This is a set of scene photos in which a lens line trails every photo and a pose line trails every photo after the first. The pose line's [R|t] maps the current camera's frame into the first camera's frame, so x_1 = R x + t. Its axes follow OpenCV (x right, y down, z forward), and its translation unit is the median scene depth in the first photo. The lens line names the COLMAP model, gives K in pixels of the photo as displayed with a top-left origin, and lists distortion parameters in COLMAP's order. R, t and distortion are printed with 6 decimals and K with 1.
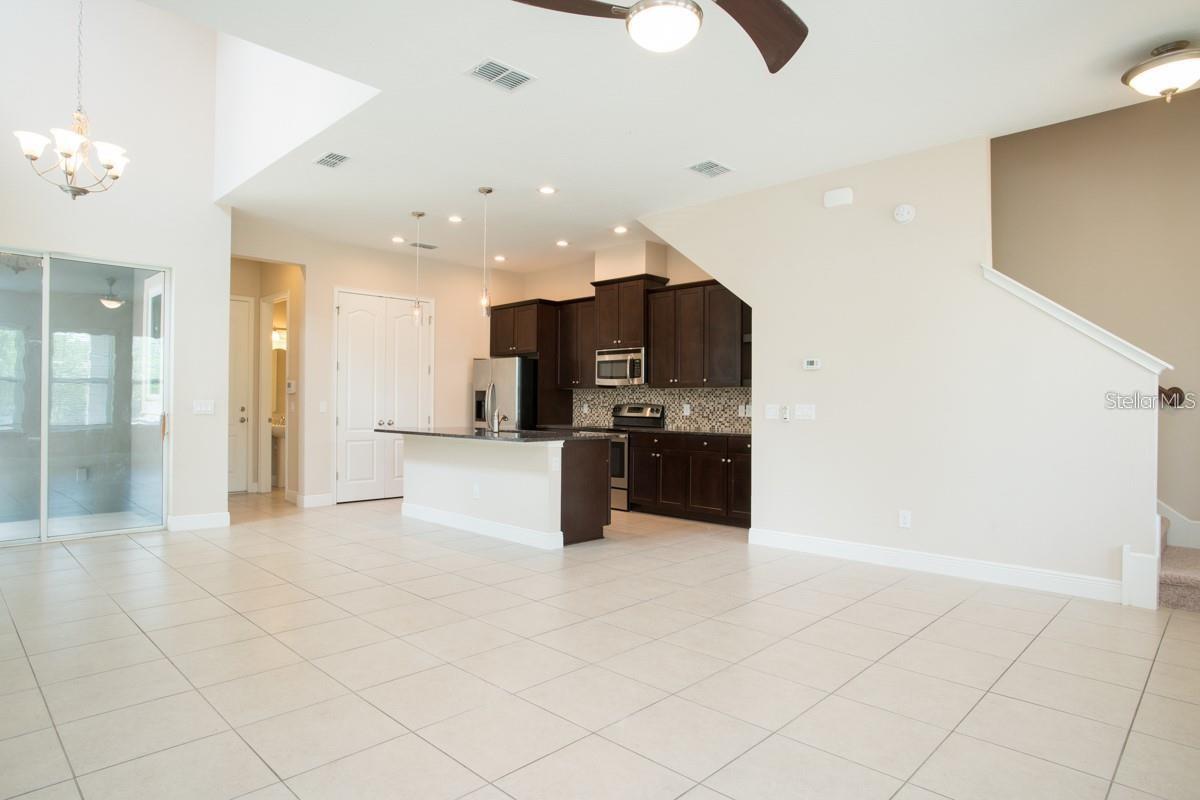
lens RADIAL K [[691.9, 0, 587.6], [0, 691.9, 401.4], [0, 0, 1]] dist [-0.003244, -0.000453]
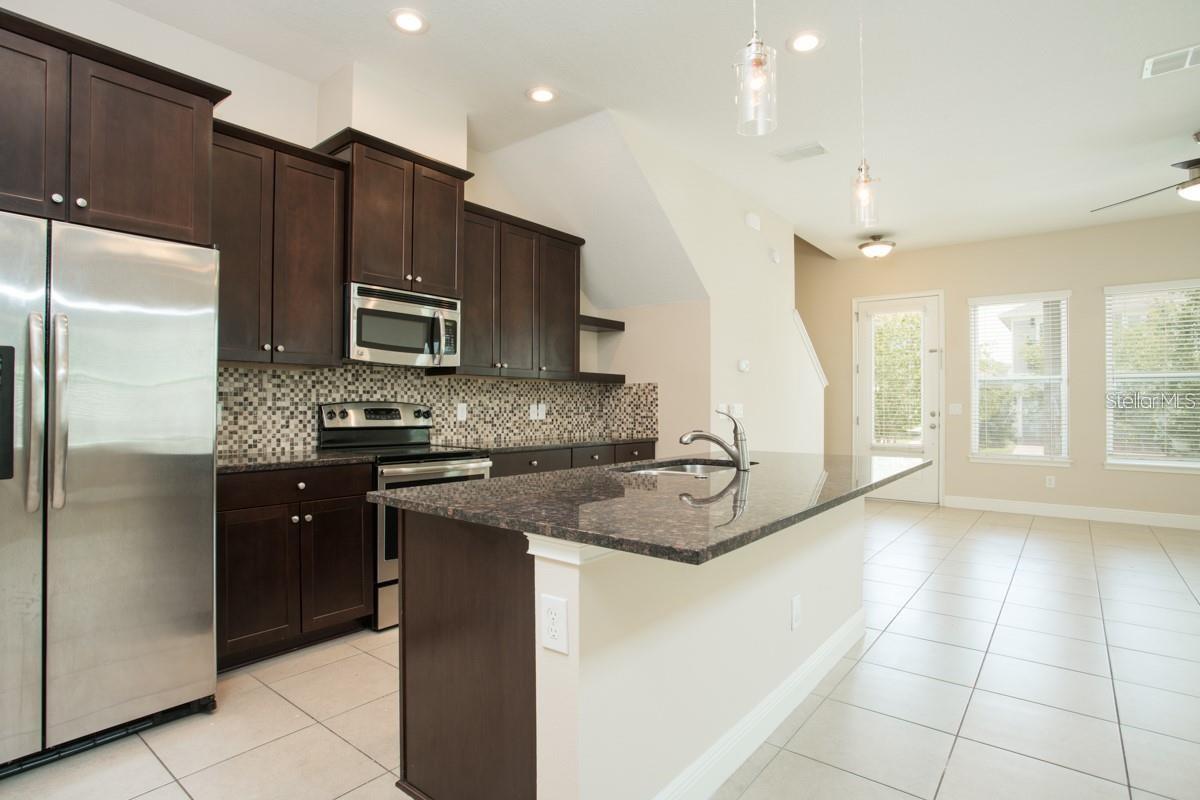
lens RADIAL K [[610.3, 0, 595.0], [0, 610.3, 401.3], [0, 0, 1]] dist [-0.033541, 0.000941]
pose [[-0.082643, -0.001536, 0.996578, -0.407821], [-0.008275, 0.999965, 0.000855, 0.001200], [-0.996545, -0.008176, -0.082653, 0.913223]]
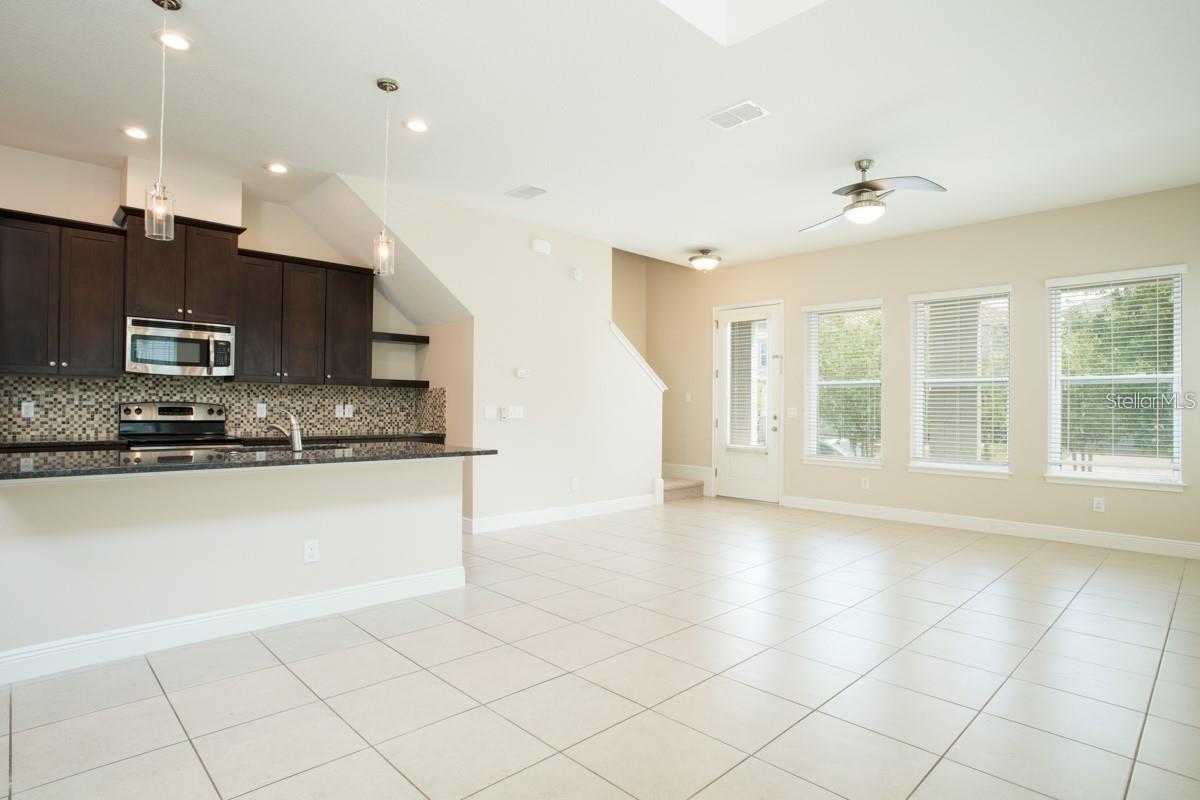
lens RADIAL K [[631.8, 0, 578.5], [0, 631.8, 400.9], [0, 0, 1]] dist [-0.005372, 0.008663]
pose [[0.059332, 0.003196, 0.998233, -0.555909], [-0.013969, 0.999900, -0.002371, -0.002143], [-0.998141, -0.013804, 0.059371, 0.582684]]
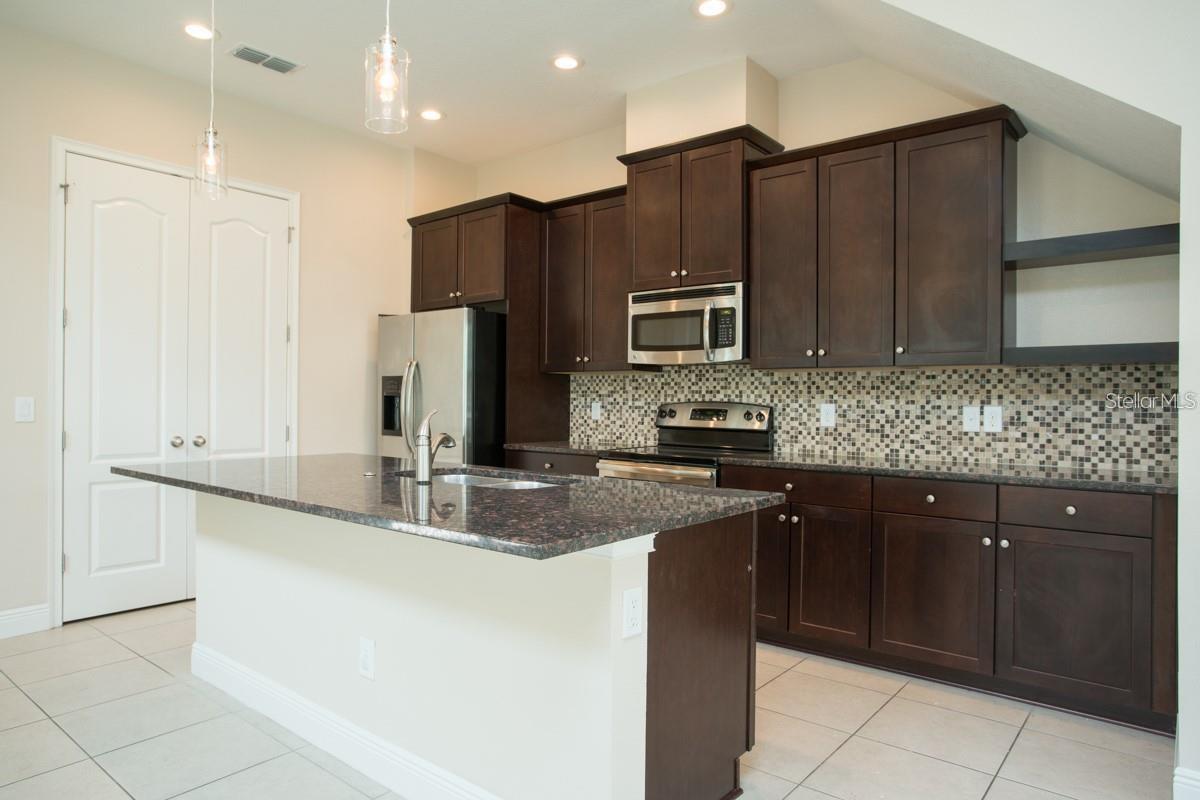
lens RADIAL K [[750.9, 0, 585.7], [0, 750.9, 400.9], [0, 0, 1]] dist [-0.017326, 0.002922]
pose [[0.996458, 0.001075, 0.084086, -0.065995], [-0.001474, 0.999988, 0.004682, 0.000156], [-0.084080, -0.004789, 0.996447, 0.490930]]
